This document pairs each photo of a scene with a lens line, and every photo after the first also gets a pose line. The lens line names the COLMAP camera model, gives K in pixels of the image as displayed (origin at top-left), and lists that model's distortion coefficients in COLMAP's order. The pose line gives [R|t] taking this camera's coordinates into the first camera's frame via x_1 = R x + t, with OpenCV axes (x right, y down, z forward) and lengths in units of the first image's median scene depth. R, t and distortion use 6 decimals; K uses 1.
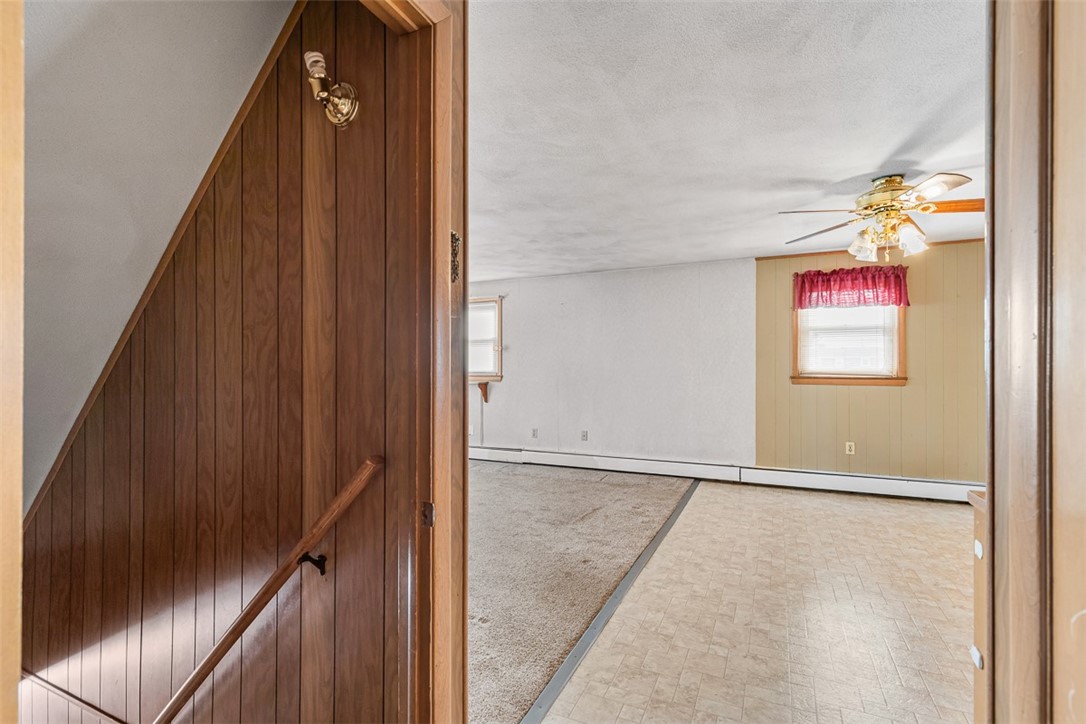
lens RADIAL K [[493.3, 0, 543.9], [0, 493.3, 360.4], [0, 0, 1]] dist [0.002409, -0.000017]
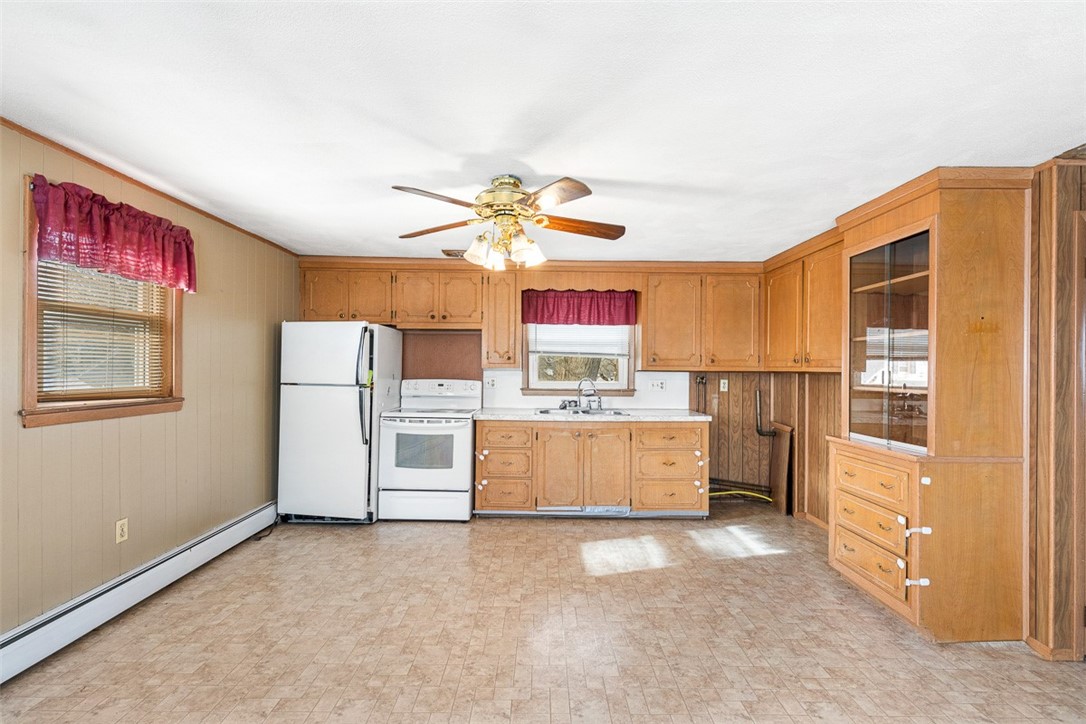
lens RADIAL K [[493.3, 0, 543.9], [0, 493.3, 360.4], [0, 0, 1]] dist [0.002409, -0.000017]
pose [[-0.419333, -0.001725, 0.907831, -0.089482], [-0.029931, 0.999481, -0.011926, -0.022717], [-0.907339, -0.032174, -0.419167, 0.810510]]
